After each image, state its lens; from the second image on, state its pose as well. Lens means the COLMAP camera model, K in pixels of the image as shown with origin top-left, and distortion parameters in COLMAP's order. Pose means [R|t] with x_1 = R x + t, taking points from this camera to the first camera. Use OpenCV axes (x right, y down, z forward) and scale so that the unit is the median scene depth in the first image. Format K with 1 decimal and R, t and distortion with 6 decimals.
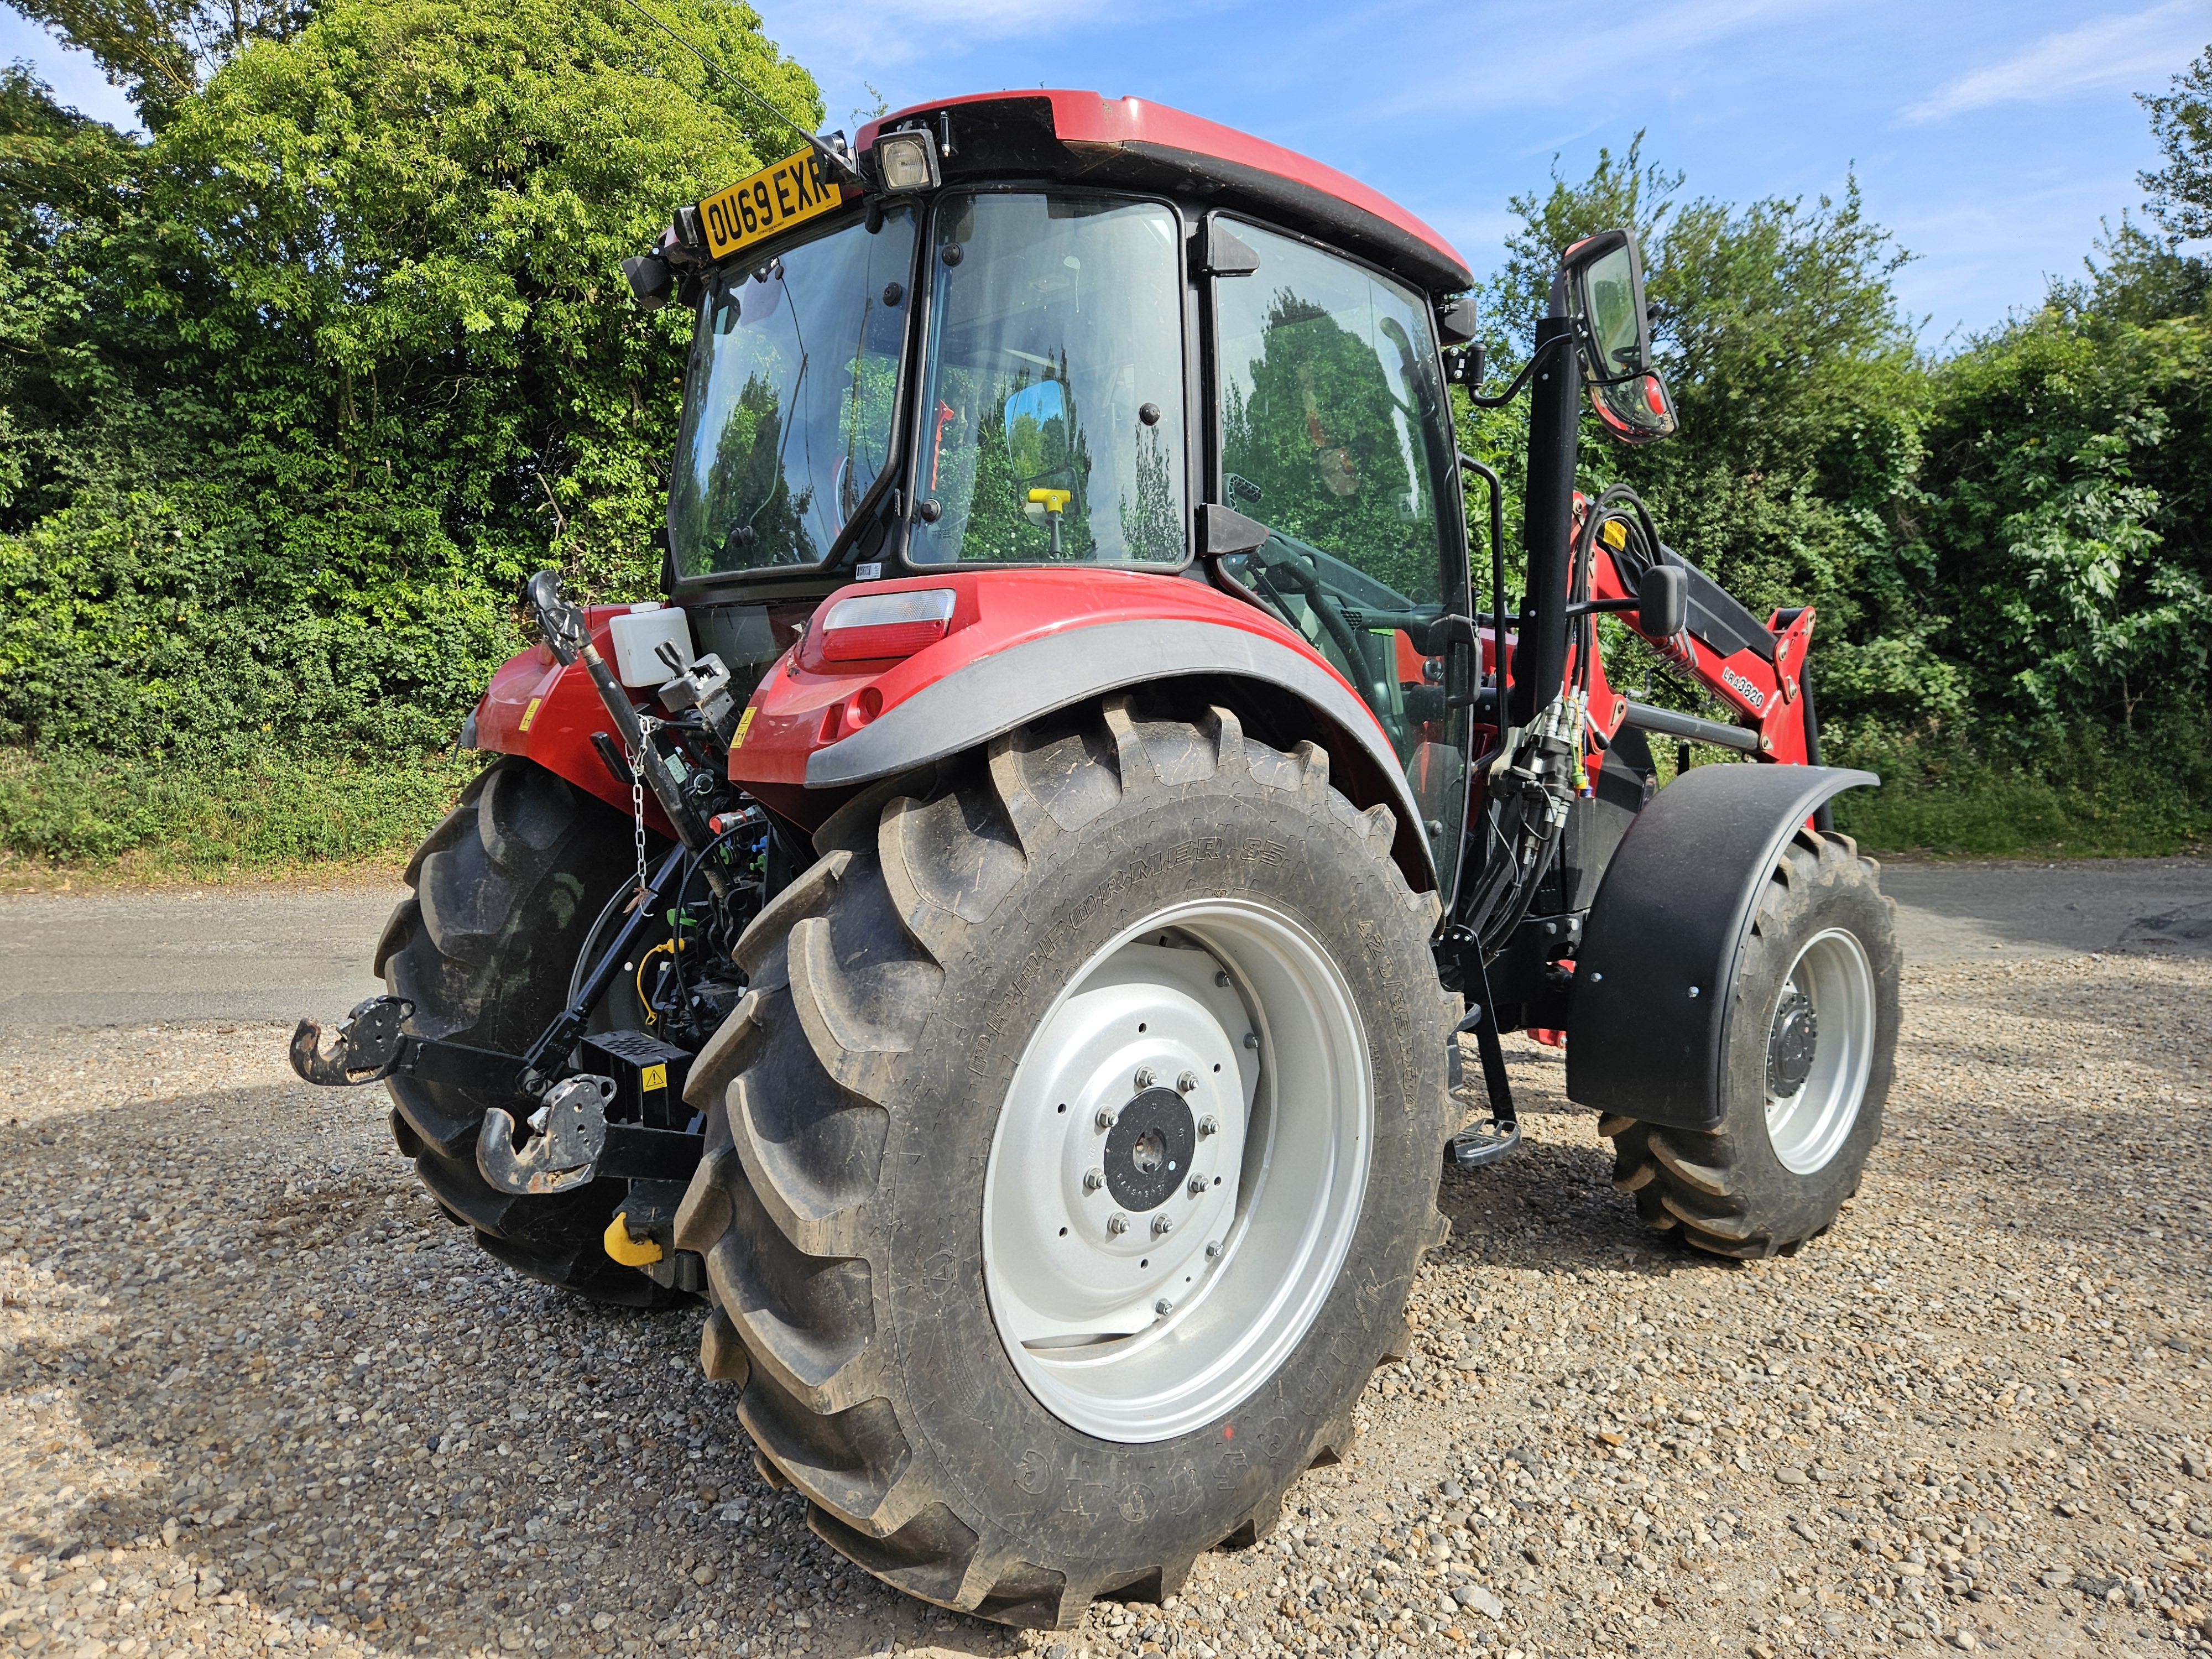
lens RADIAL K [[1439.5, 0, 1095.8], [0, 1439.5, 840.5], [0, 0, 1]] dist [0.072568, -0.054821]
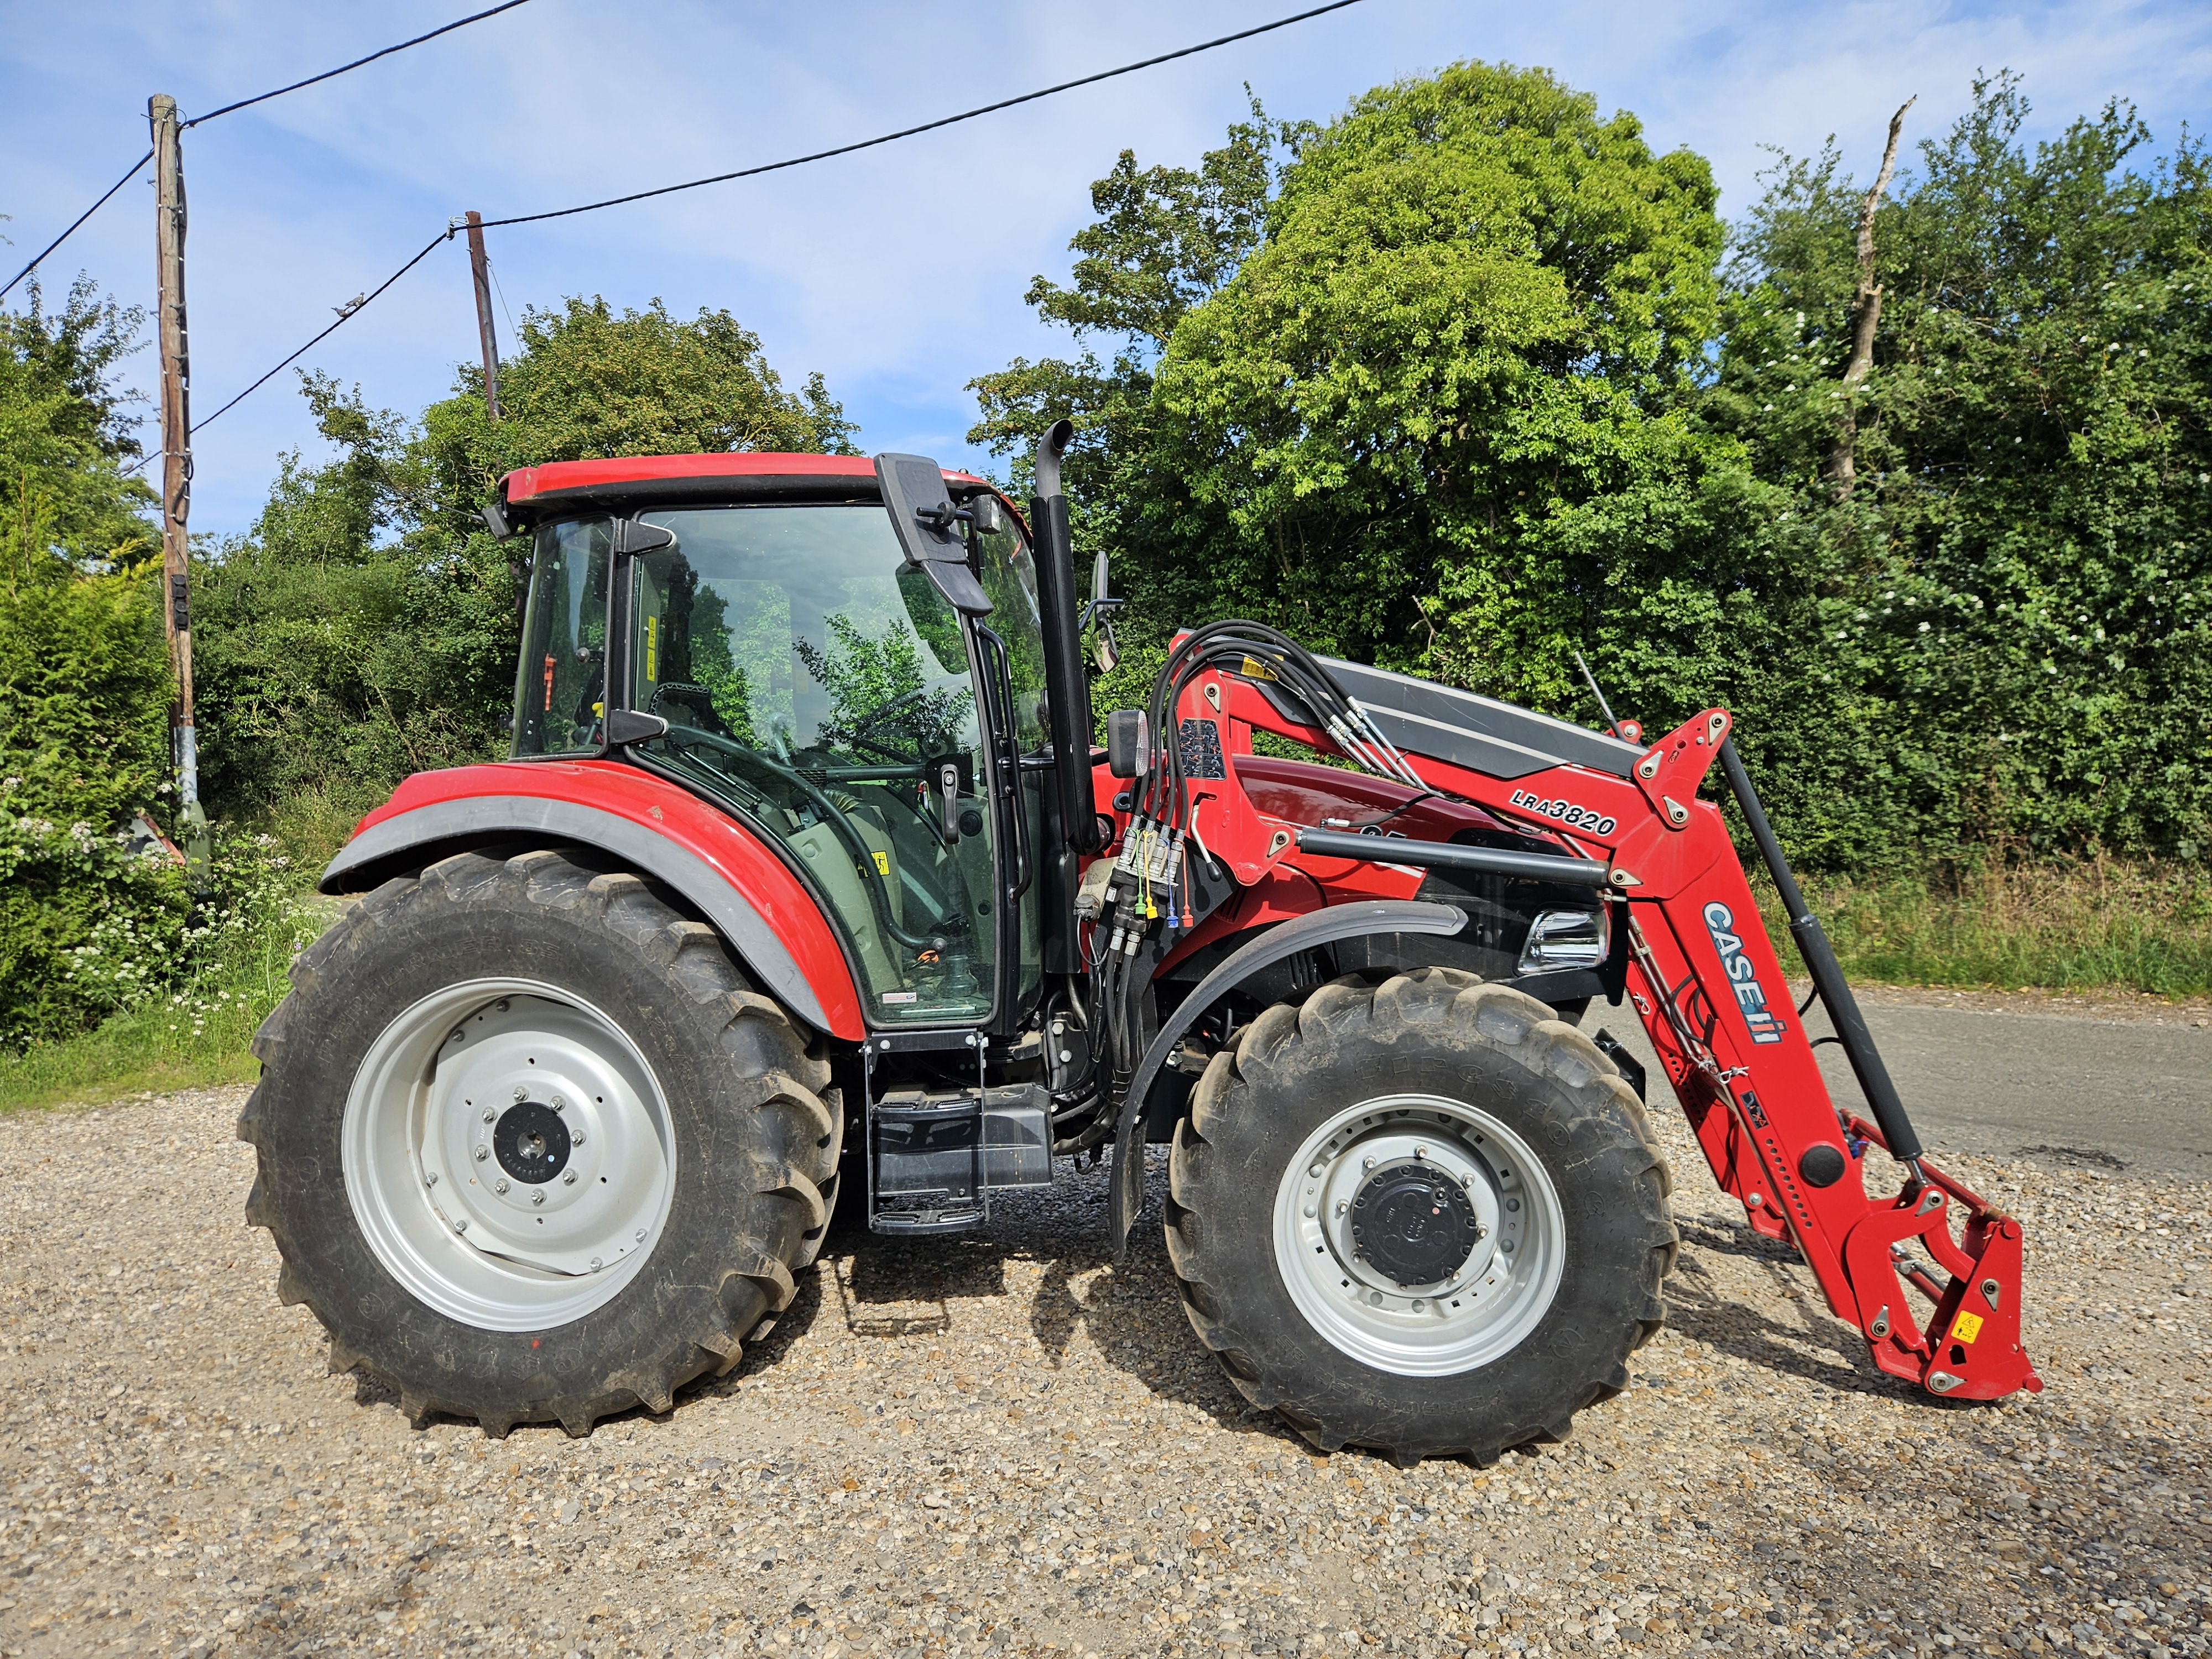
lens RADIAL K [[1439.5, 0, 1095.8], [0, 1439.5, 840.5], [0, 0, 1]] dist [0.072568, -0.054821]
pose [[0.653428, 0.015756, -0.756825, 0.382646], [-0.054082, 0.998200, -0.025912, -0.022735], [0.755055, 0.057862, 0.653104, 0.106497]]
